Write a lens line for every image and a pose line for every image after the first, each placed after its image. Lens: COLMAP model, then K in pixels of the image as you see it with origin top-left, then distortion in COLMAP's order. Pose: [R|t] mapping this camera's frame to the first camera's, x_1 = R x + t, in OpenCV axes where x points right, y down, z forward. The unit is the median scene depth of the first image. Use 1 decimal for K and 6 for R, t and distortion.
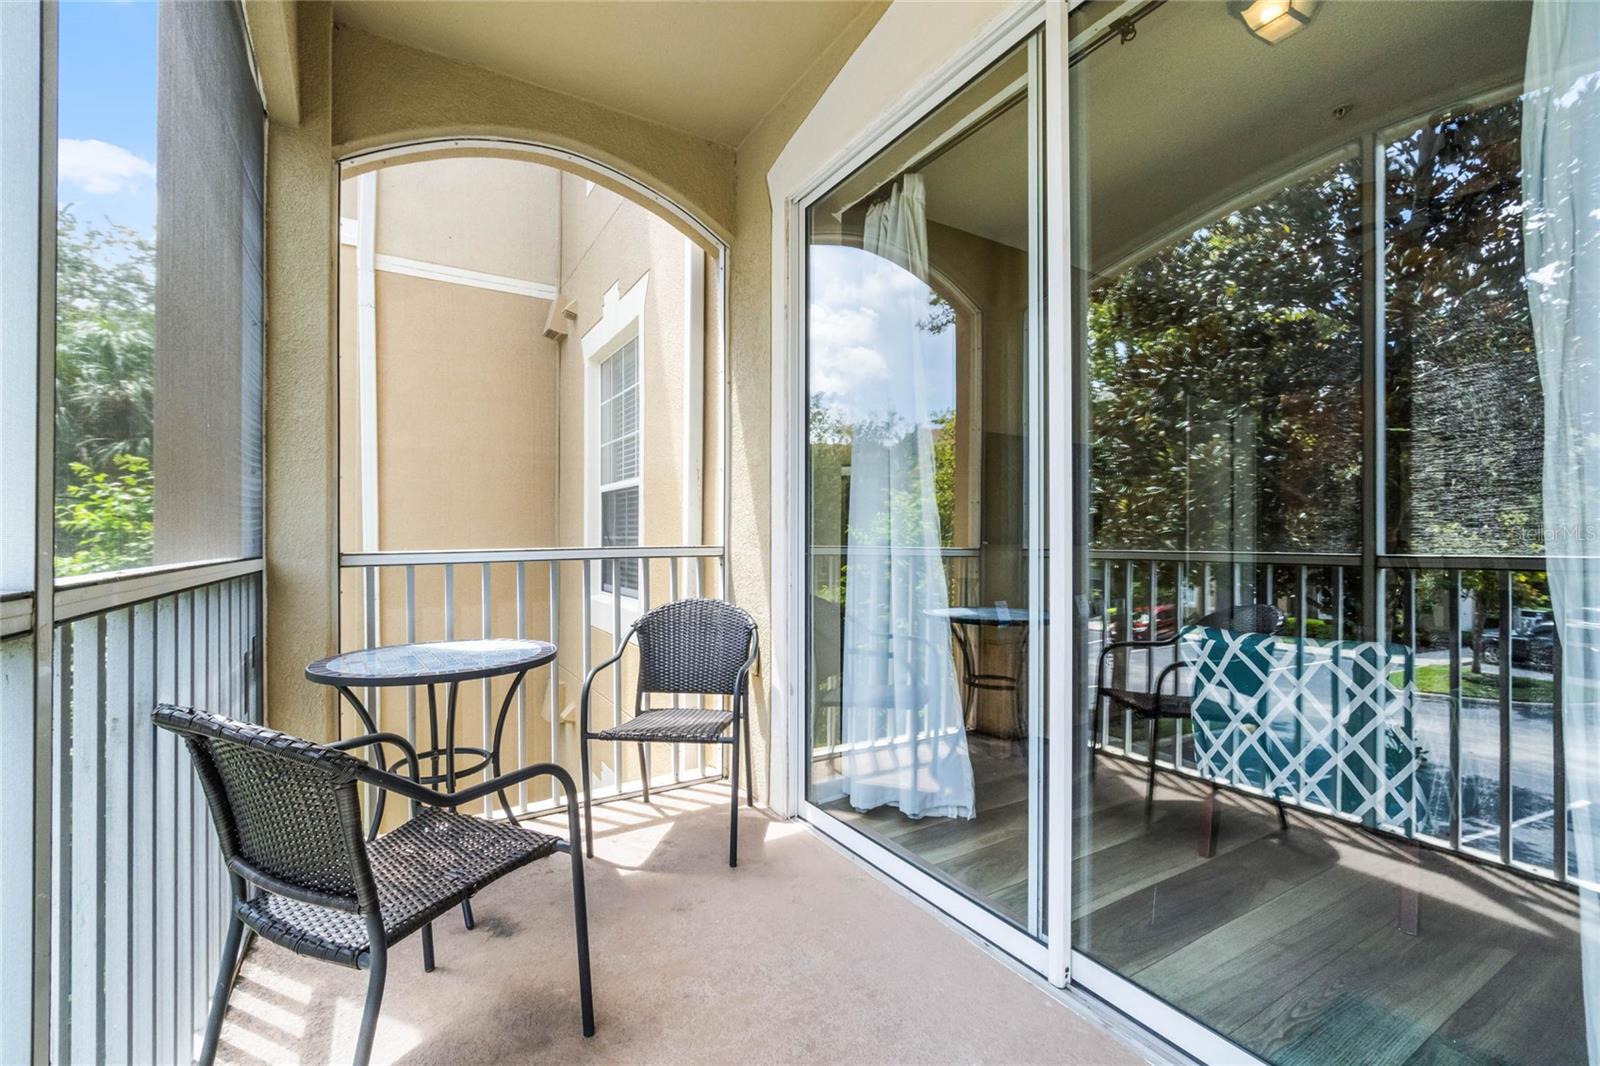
lens RADIAL K [[688.2, 0, 797.5], [0, 688.2, 538.8], [0, 0, 1]] dist [-0.011835, 0.000430]
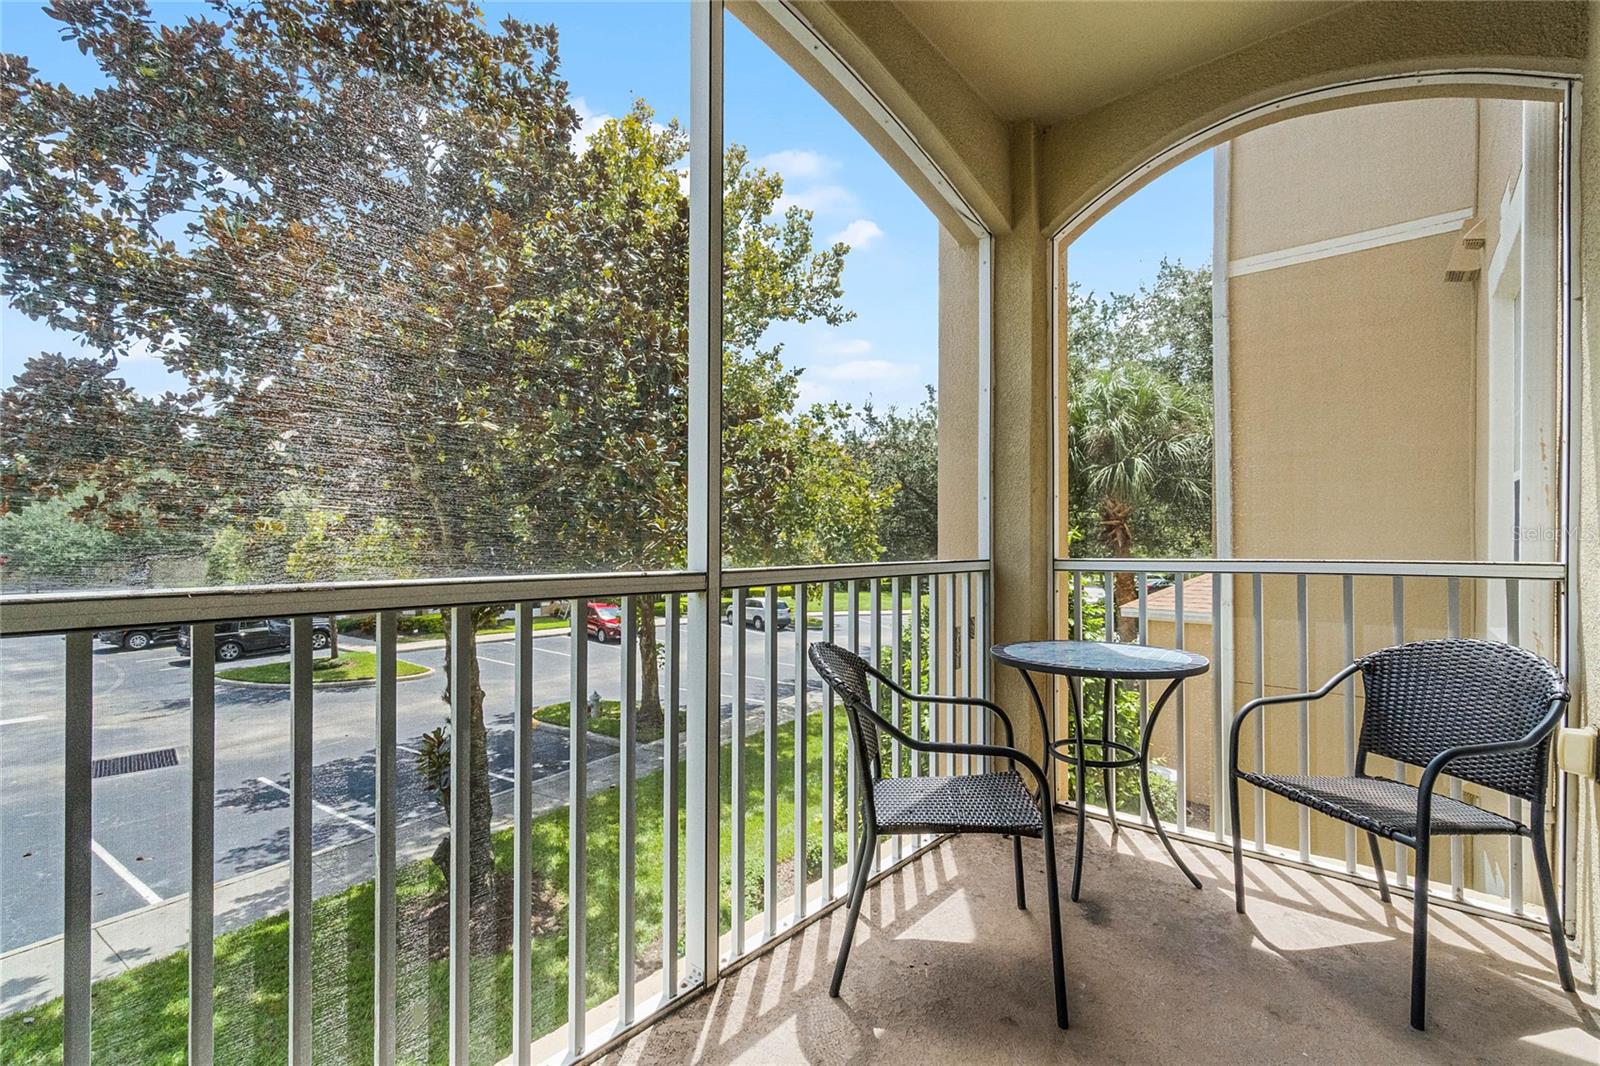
lens RADIAL K [[688.7, 0, 790.4], [0, 688.7, 544.9], [0, 0, 1]] dist [-0.000999, 0.001246]
pose [[0.295573, 0.006035, -0.955301, 0.331869], [-0.003520, 0.999980, 0.005228, -0.007817], [0.955314, 0.001818, 0.295588, 0.169497]]
